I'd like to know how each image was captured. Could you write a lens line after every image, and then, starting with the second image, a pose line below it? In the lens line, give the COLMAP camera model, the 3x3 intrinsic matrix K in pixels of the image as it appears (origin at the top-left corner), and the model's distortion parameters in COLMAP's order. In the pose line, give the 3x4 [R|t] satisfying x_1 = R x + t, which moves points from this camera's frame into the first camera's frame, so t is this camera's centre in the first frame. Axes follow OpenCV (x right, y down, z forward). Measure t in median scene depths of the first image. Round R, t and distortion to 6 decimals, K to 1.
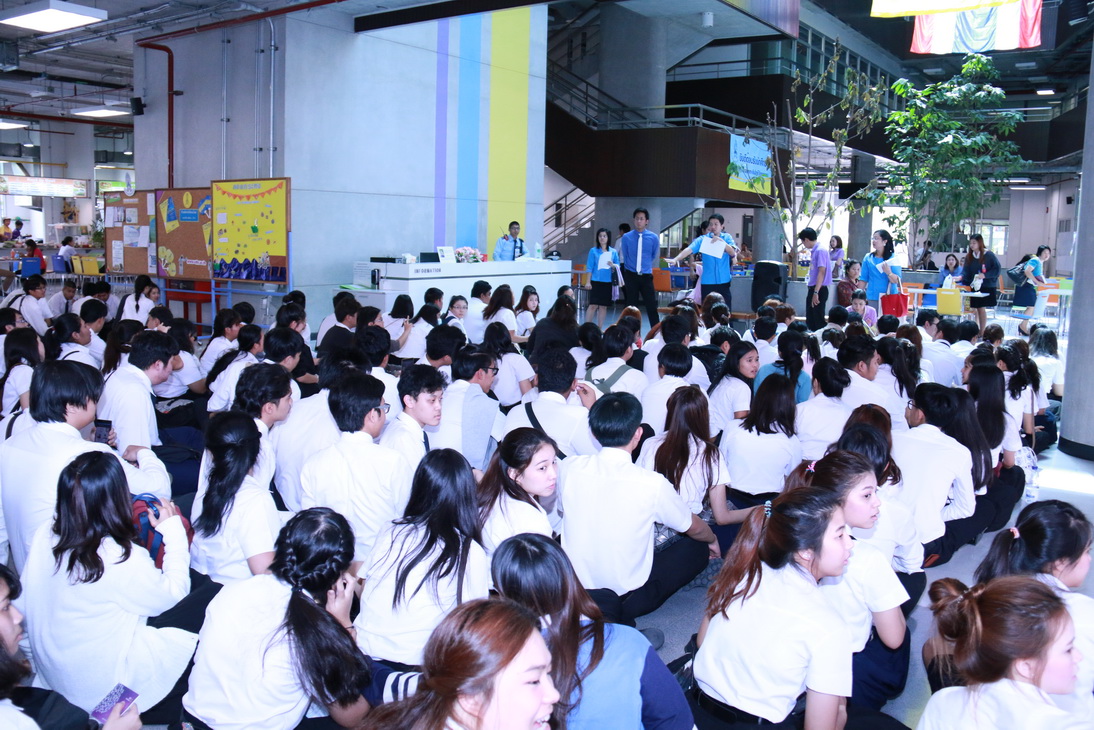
lens RADIAL K [[979.3, 0, 547.0], [0, 979.3, 365.0], [0, 0, 1]] dist [-0.001298, -0.127878]
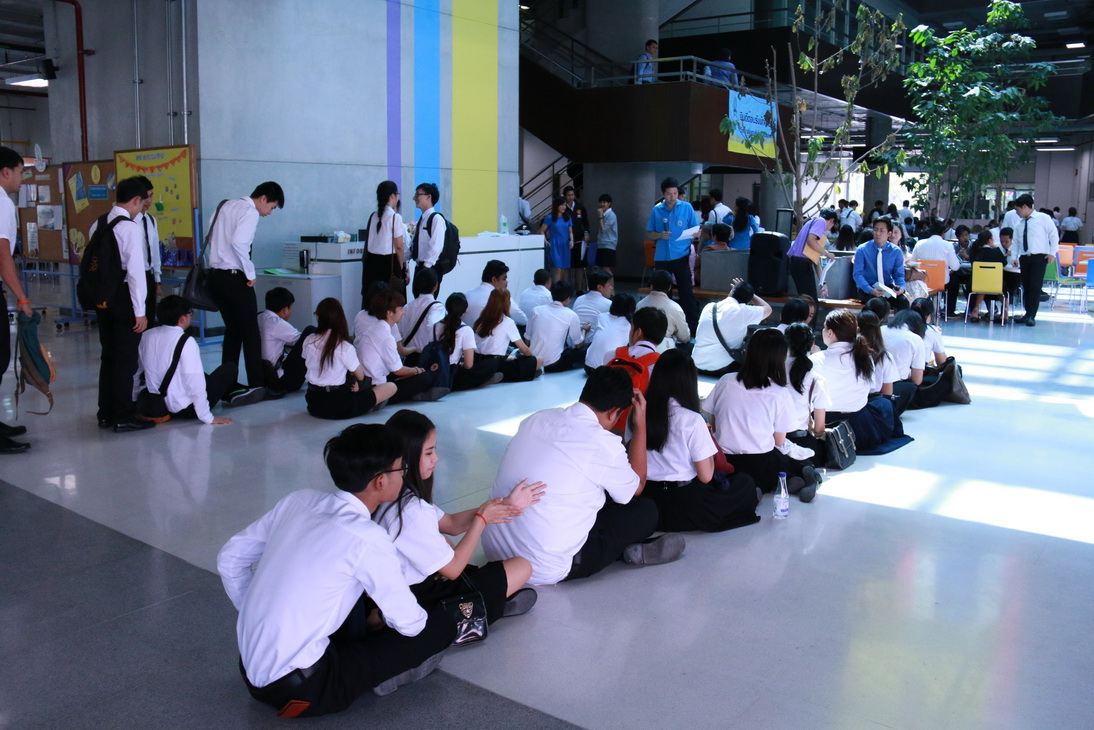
lens RADIAL K [[948.0, 0, 547.0], [0, 948.0, 365.0], [0, 0, 1]] dist [-0.050632, 0.009764]
pose [[0.999557, -0.012938, -0.026812, 0.042387], [0.013800, 0.999386, 0.032214, -0.015699], [0.026379, -0.032570, 0.999121, 0.130959]]
